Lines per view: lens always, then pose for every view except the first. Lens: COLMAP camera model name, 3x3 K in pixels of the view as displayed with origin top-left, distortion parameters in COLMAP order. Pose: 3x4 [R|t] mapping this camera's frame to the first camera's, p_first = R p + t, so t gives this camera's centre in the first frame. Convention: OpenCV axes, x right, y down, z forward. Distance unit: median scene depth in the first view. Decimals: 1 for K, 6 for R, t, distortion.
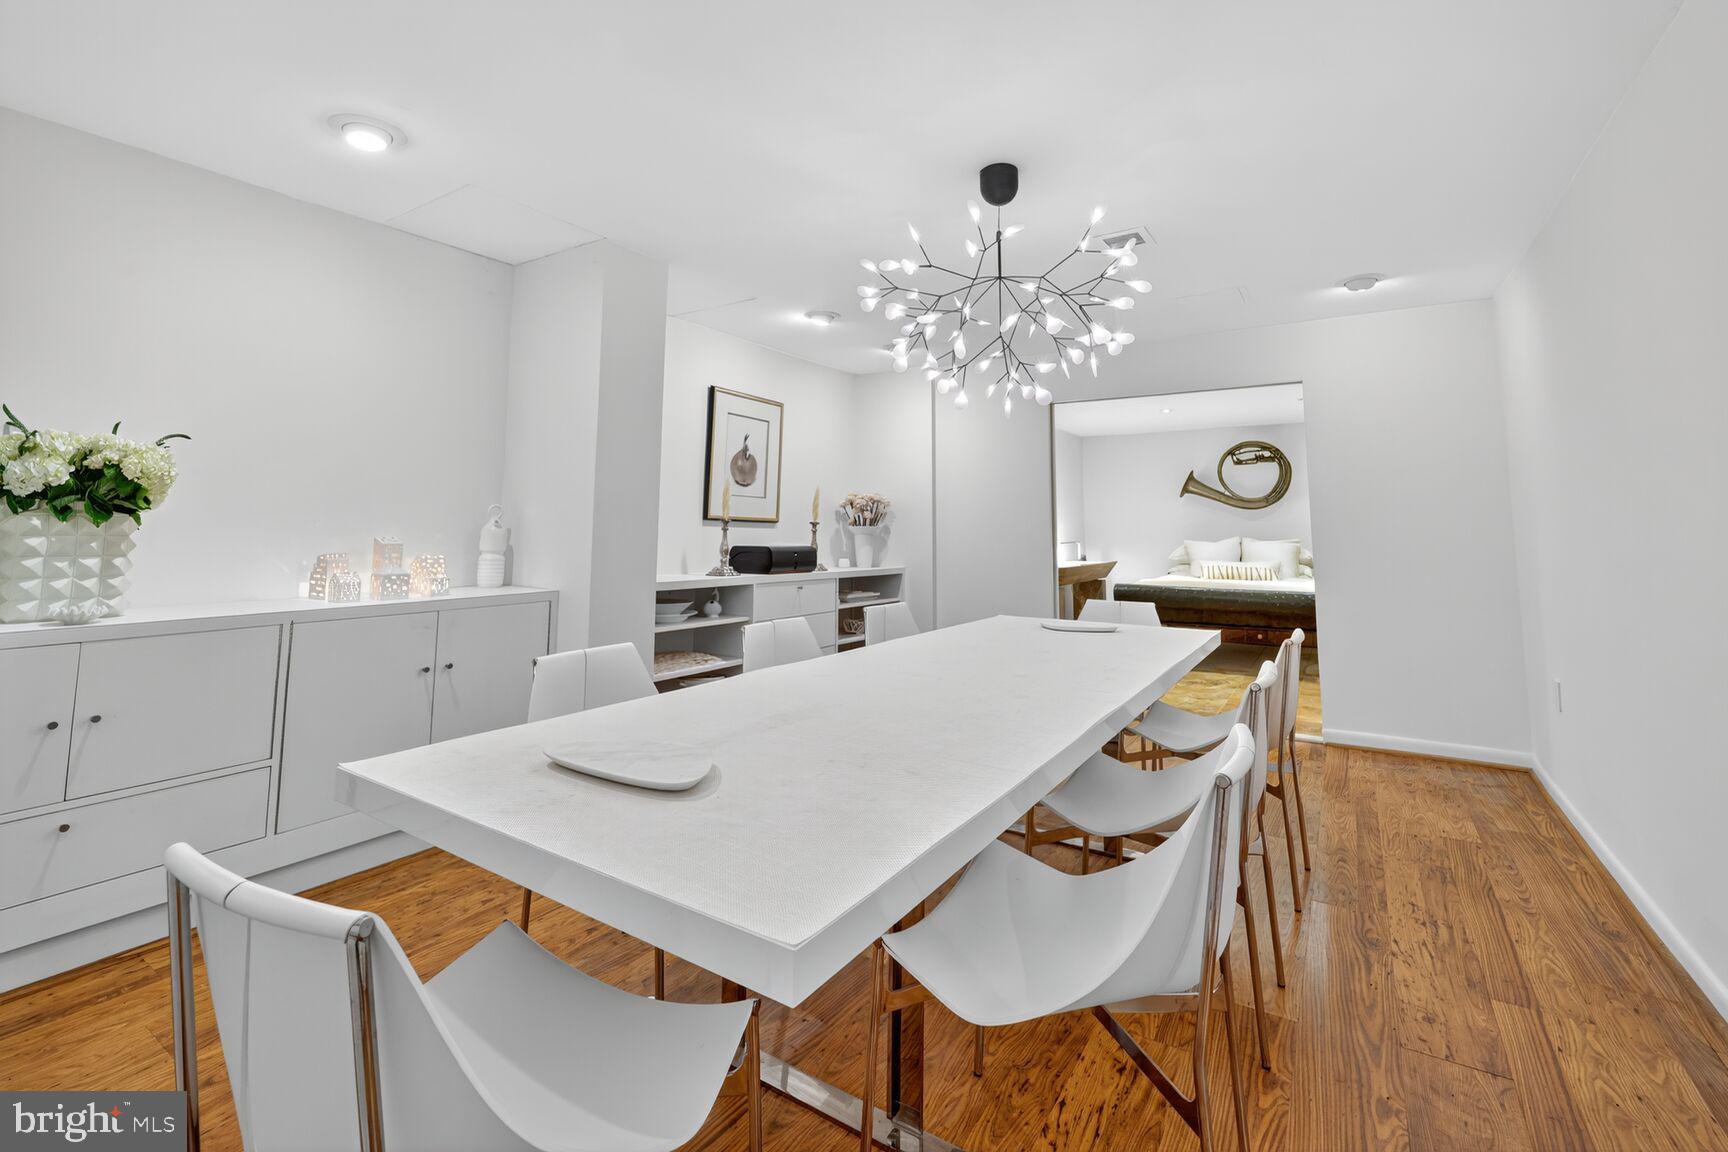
lens RADIAL K [[729.7, 0, 858.5], [0, 729.7, 538.9], [0, 0, 1]] dist [-0.025725, -0.000374]
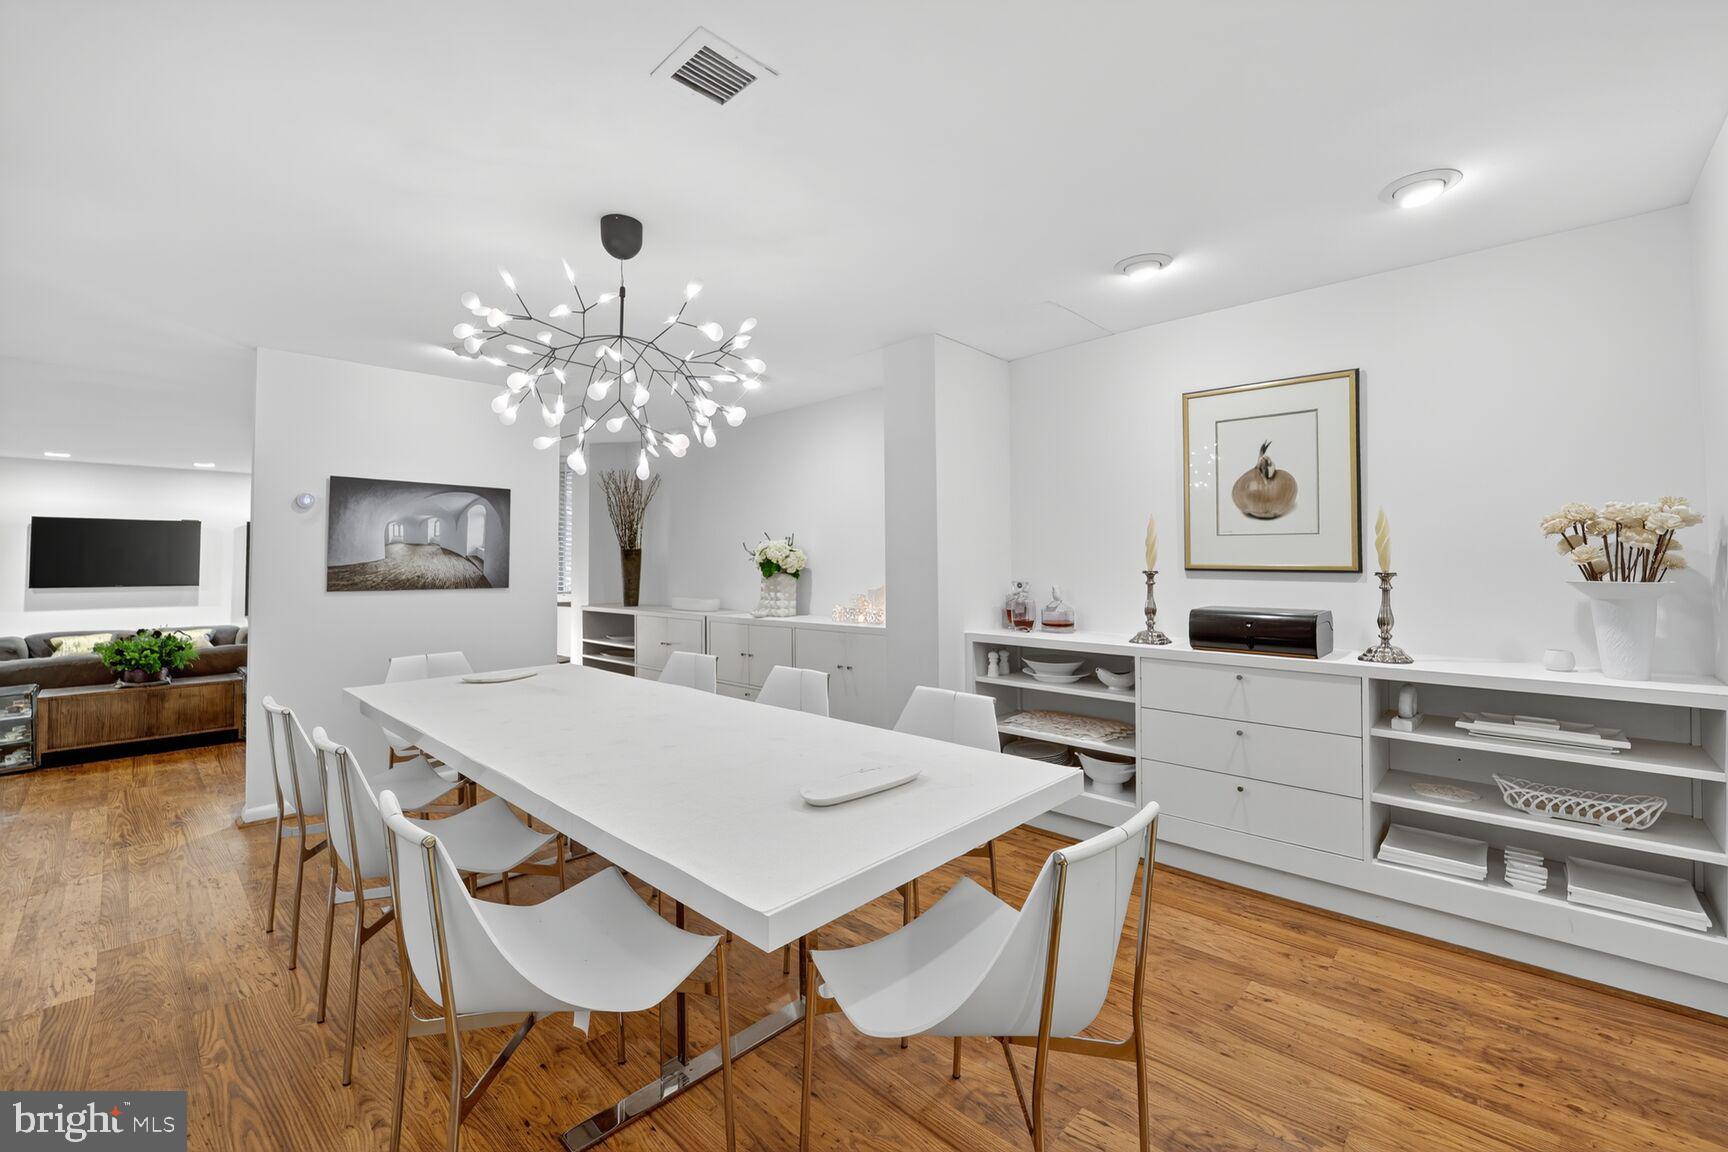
lens RADIAL K [[729.7, 0, 858.5], [0, 729.7, 538.9], [0, 0, 1]] dist [-0.025725, -0.000374]
pose [[-0.176722, -0.030143, -0.983799, 0.609032], [-0.011392, 0.999527, -0.028579, -0.031571], [0.984195, 0.006157, -0.176982, 0.788347]]
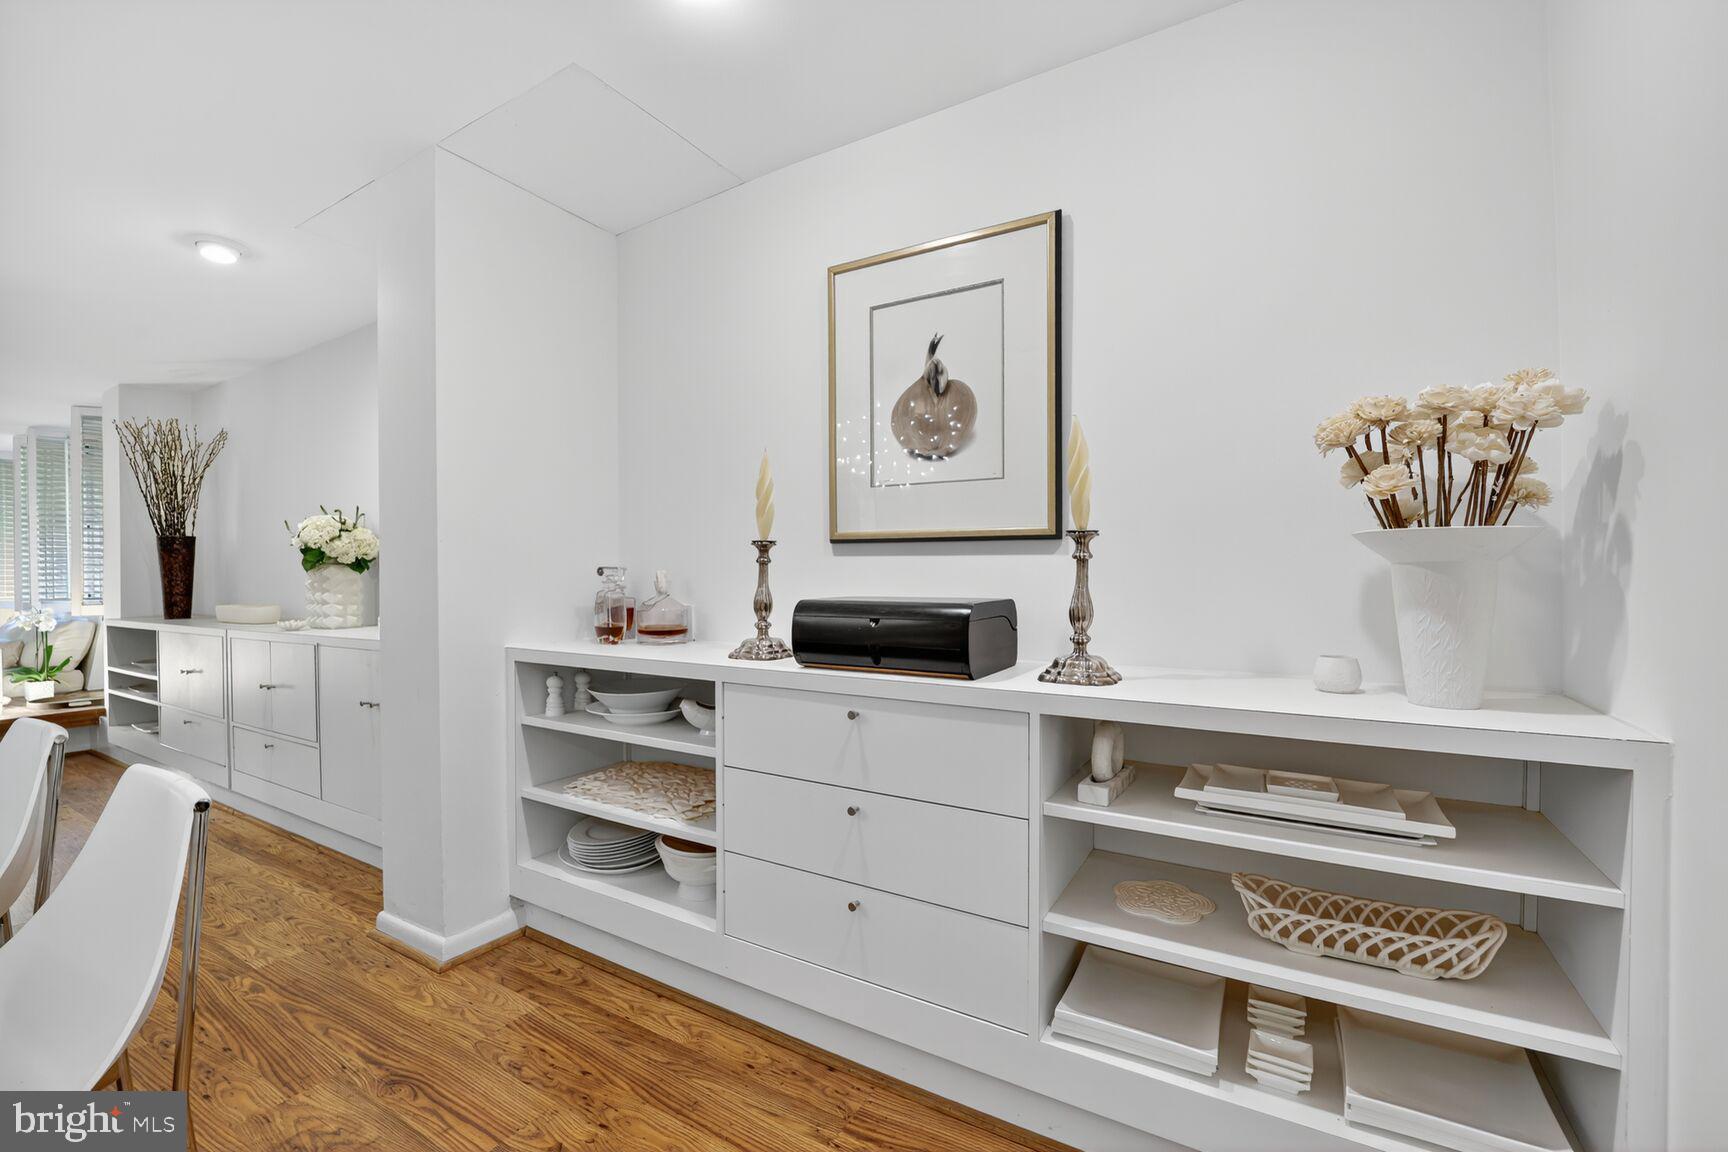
lens RADIAL K [[727.2, 0, 864.0], [0, 727.2, 576.0], [0, 0, 1]] dist [-0.030686, -0.000105]
pose [[0.049559, 0.006629, -0.998749, 0.289587], [-0.005642, 0.999964, 0.006357, -0.005112], [0.998755, 0.005320, 0.049595, 0.990671]]
